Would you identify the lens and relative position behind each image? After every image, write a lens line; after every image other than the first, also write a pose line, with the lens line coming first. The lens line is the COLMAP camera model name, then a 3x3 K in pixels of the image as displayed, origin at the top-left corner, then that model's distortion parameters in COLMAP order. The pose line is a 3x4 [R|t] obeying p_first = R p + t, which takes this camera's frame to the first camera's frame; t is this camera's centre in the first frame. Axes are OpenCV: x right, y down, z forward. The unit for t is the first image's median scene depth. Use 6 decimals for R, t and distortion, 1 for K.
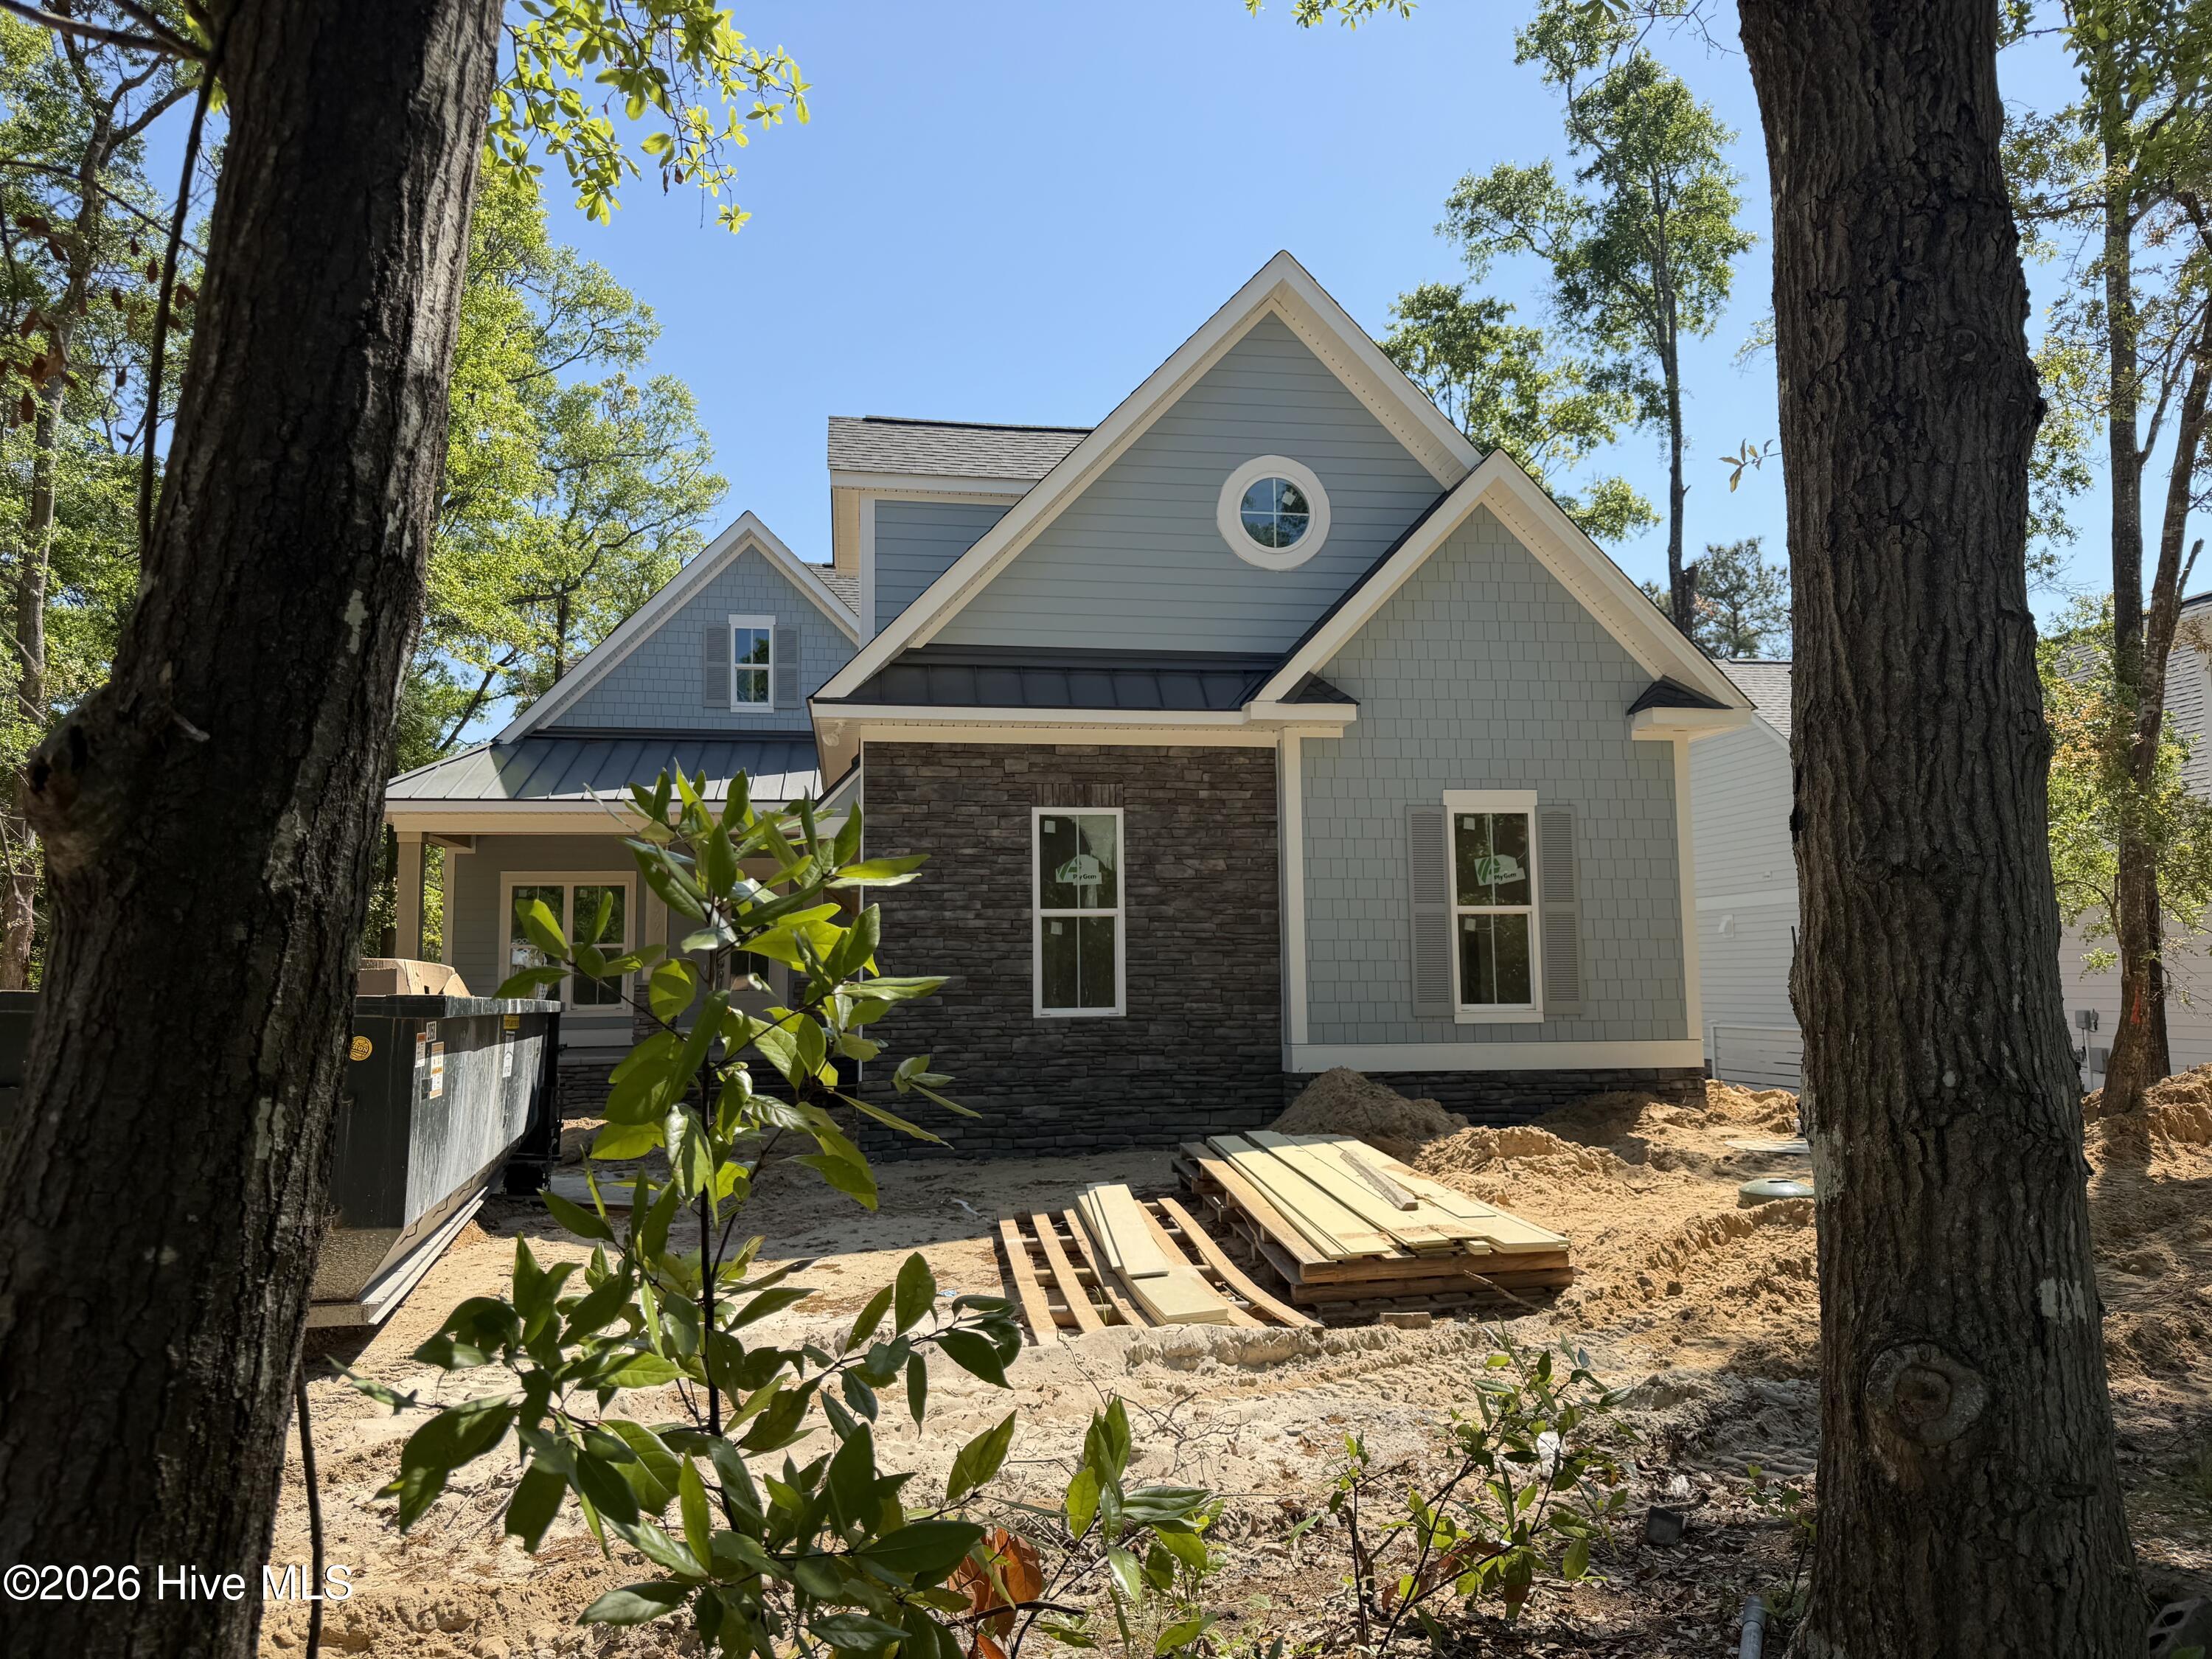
lens RADIAL K [[1541.2, 0, 1106.0], [0, 1541.2, 829.5], [0, 0, 1]] dist [0.080790, -0.097077]
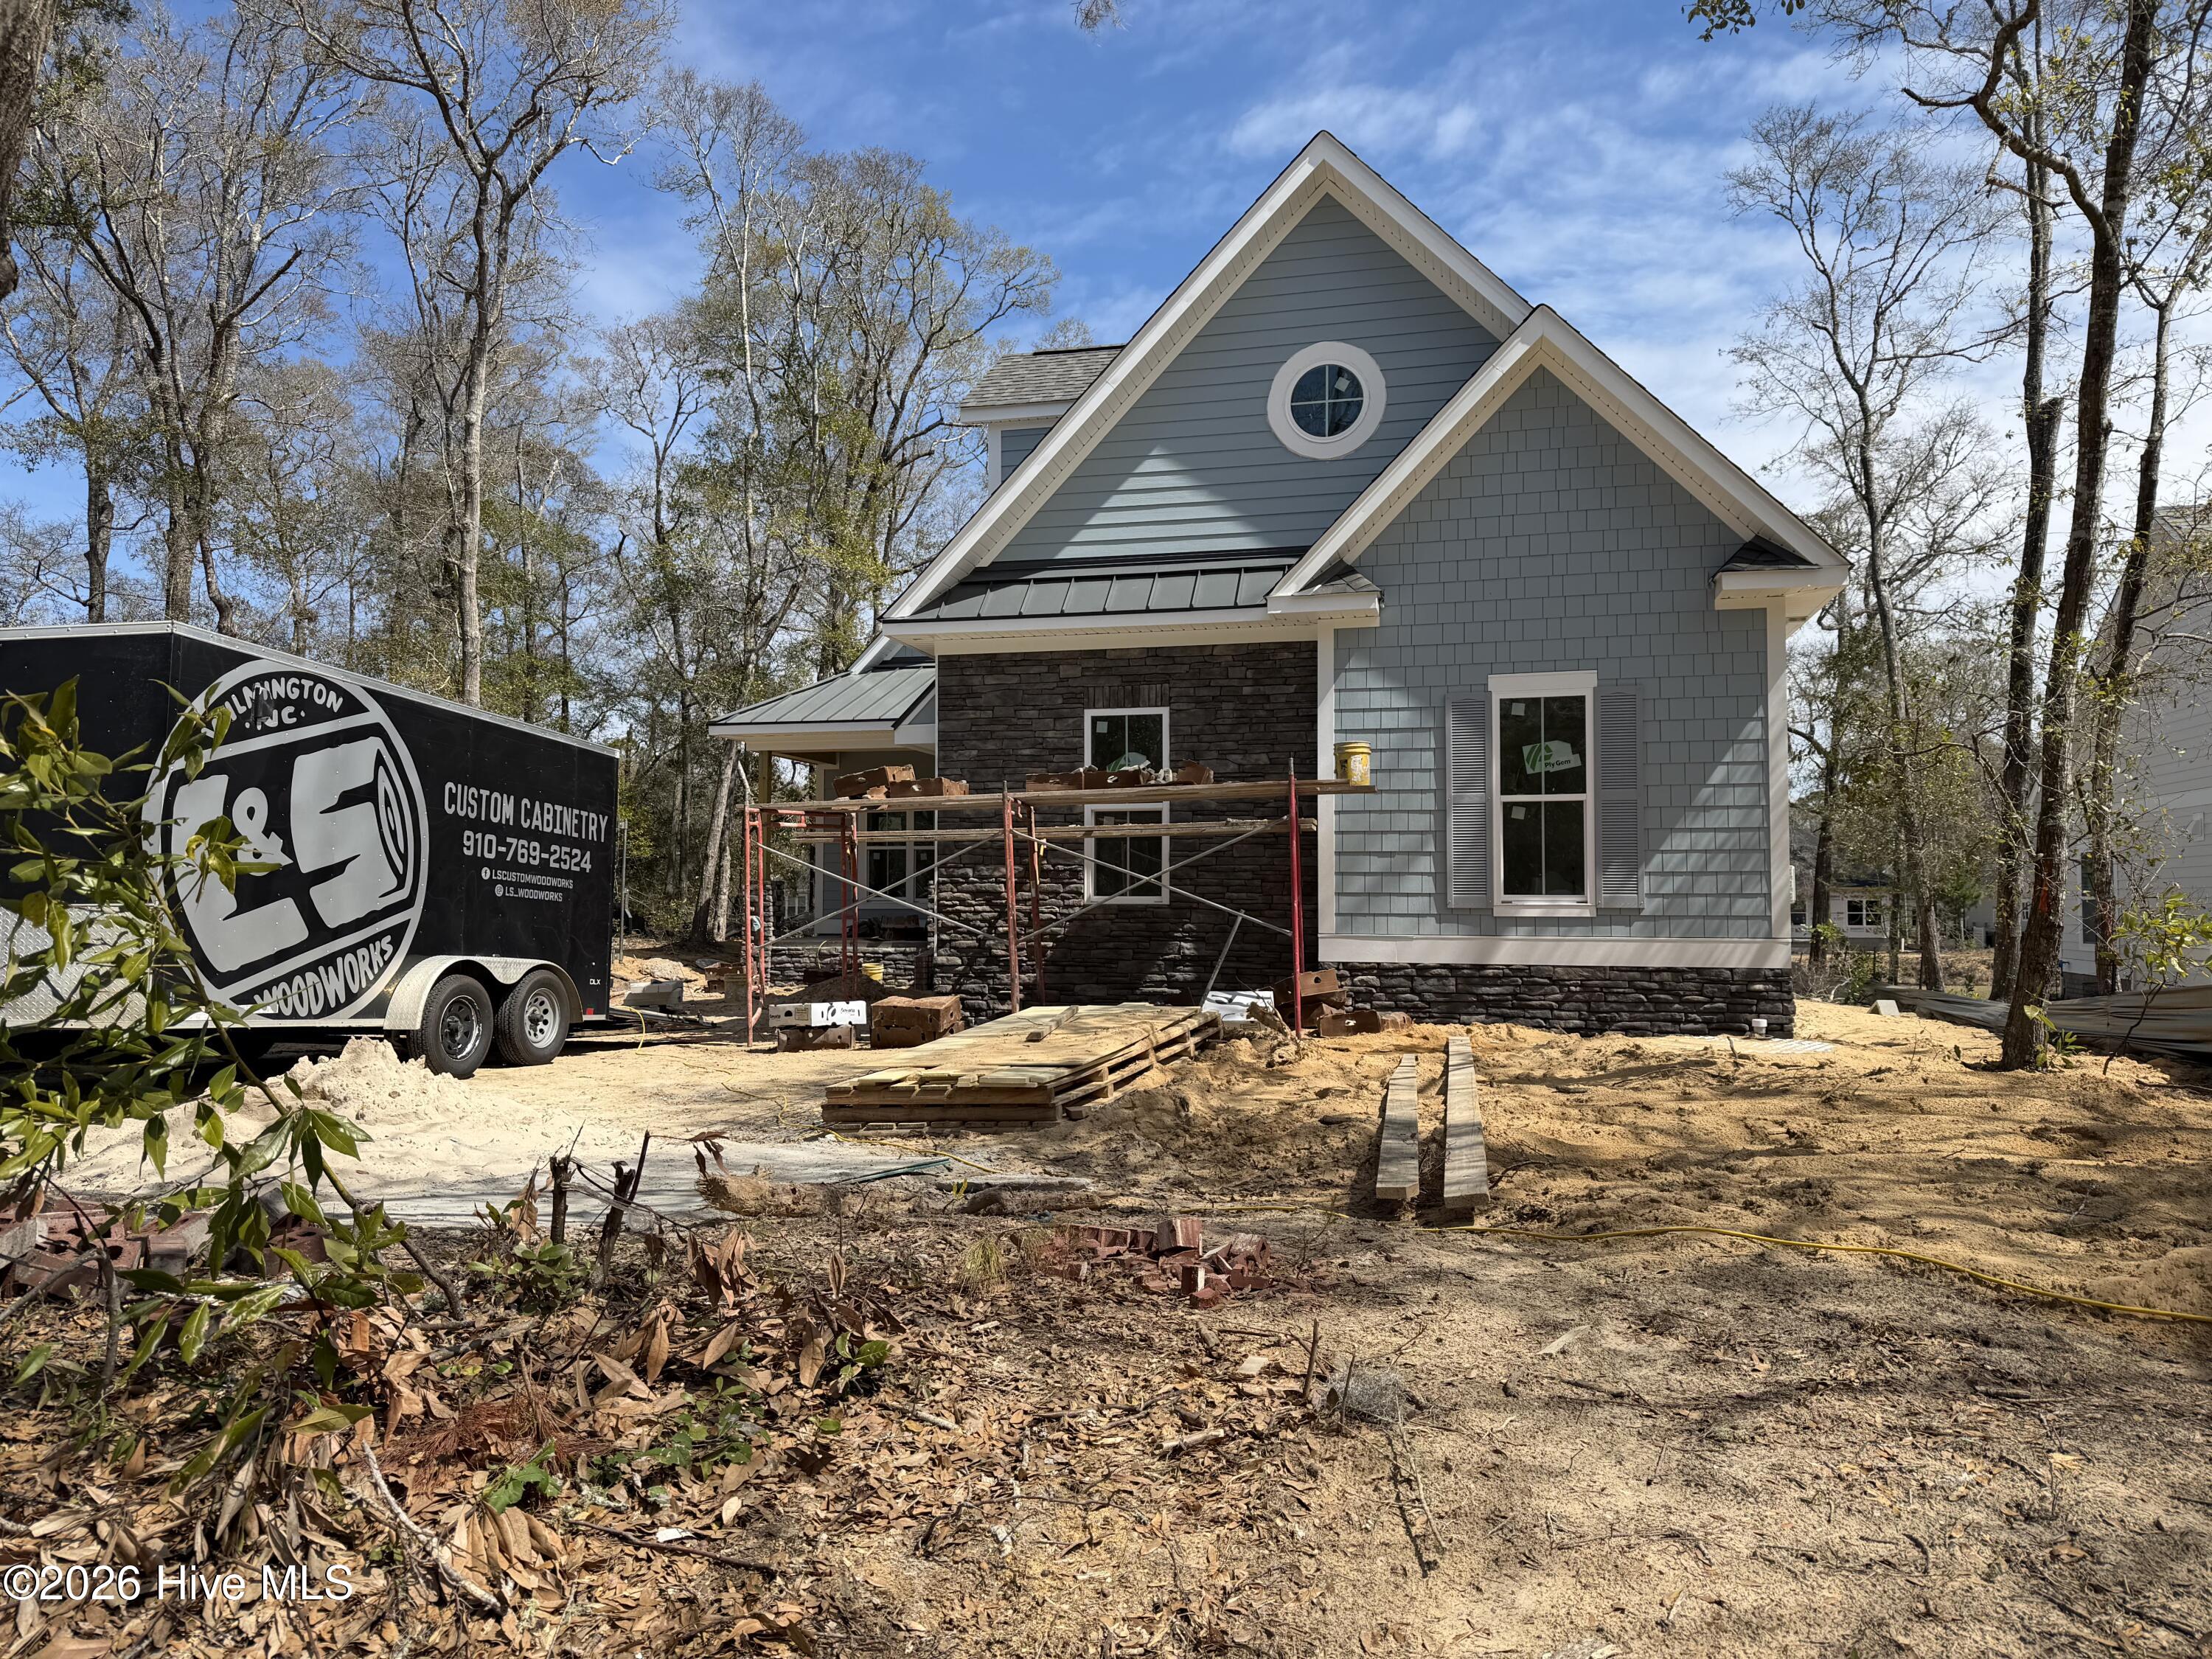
lens RADIAL K [[1541.2, 0, 1106.0], [0, 1541.2, 829.5], [0, 0, 1]] dist [0.080790, -0.097077]
pose [[0.911127, -0.003869, -0.412107, 0.397258], [0.034848, 0.997098, 0.067685, -0.003294], [0.410649, -0.076031, 0.908618, 0.018032]]
